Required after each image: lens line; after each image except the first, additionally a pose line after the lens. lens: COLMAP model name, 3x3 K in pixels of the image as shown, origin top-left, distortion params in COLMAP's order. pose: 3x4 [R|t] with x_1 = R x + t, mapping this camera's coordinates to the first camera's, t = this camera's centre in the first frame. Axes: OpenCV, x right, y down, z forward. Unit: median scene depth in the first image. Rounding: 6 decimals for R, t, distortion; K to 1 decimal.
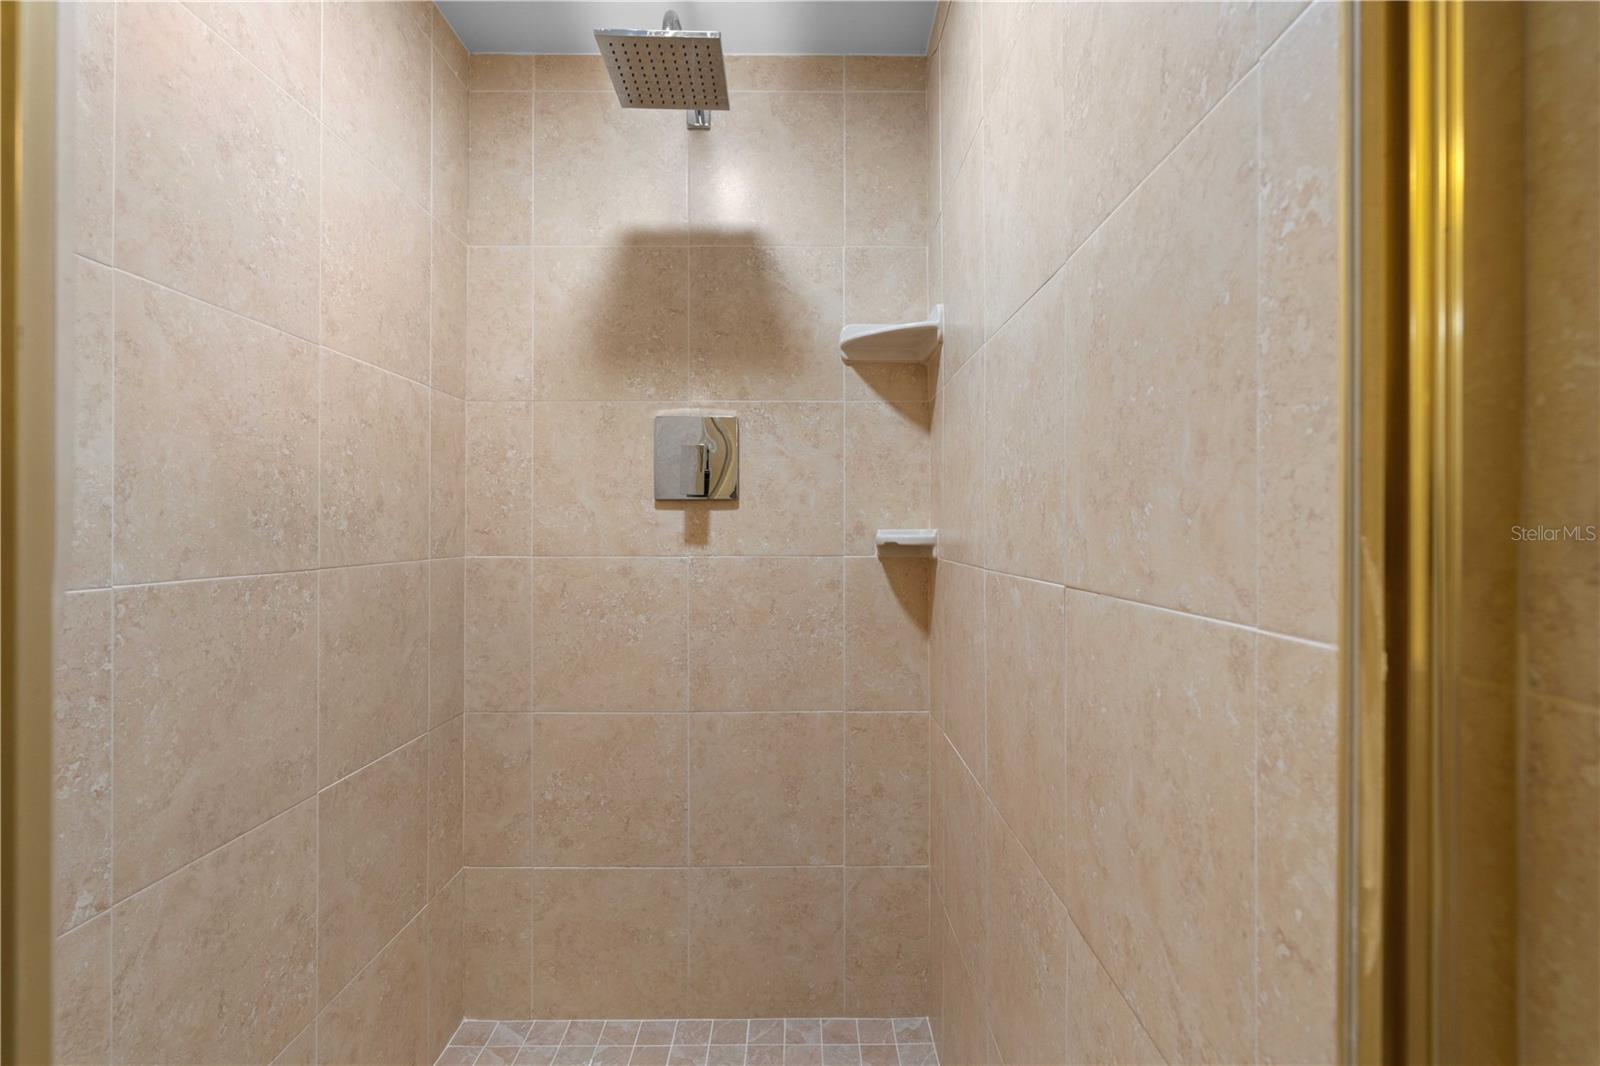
lens RADIAL K [[751.7, 0, 802.3], [0, 751.7, 531.7], [0, 0, 1]] dist [-0.007487, 0.004101]
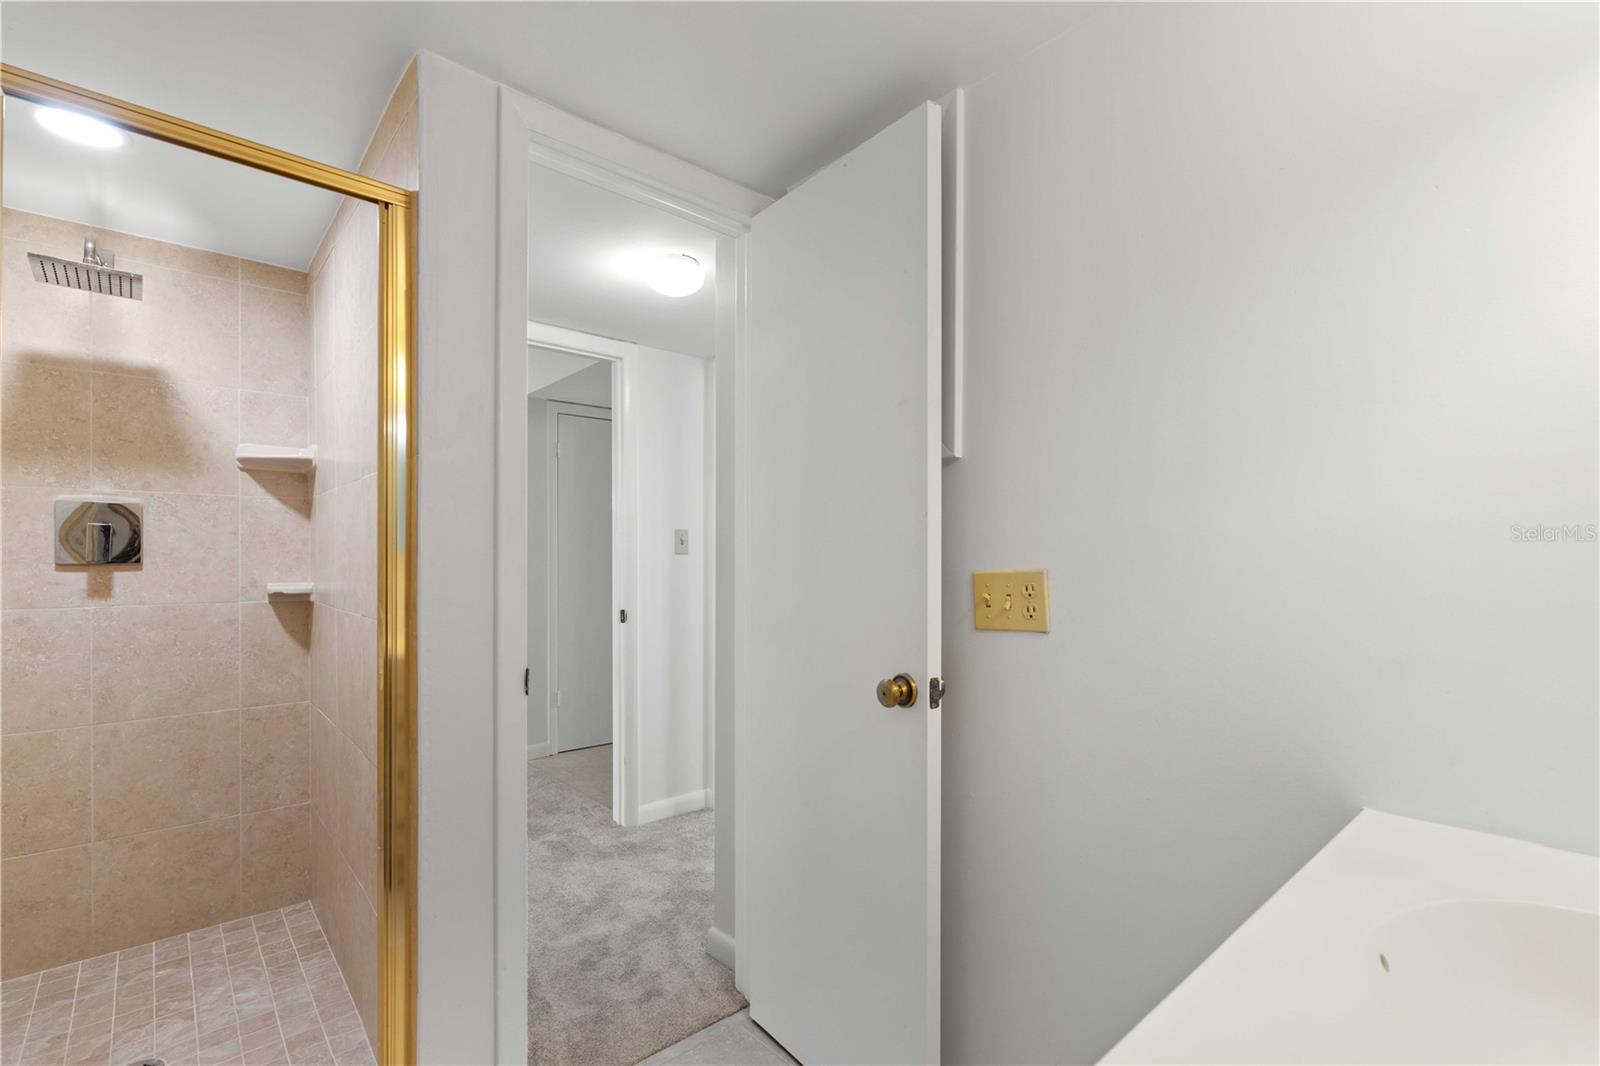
lens RADIAL K [[725.0, 0, 802.0], [0, 725.0, 560.2], [0, 0, 1]] dist [-0.004480, 0.000621]
pose [[0.749714, -0.001507, 0.661760, -0.055145], [0.002810, 0.999996, -0.000906, -0.044666], [-0.661756, 0.002539, 0.749715, -0.776489]]
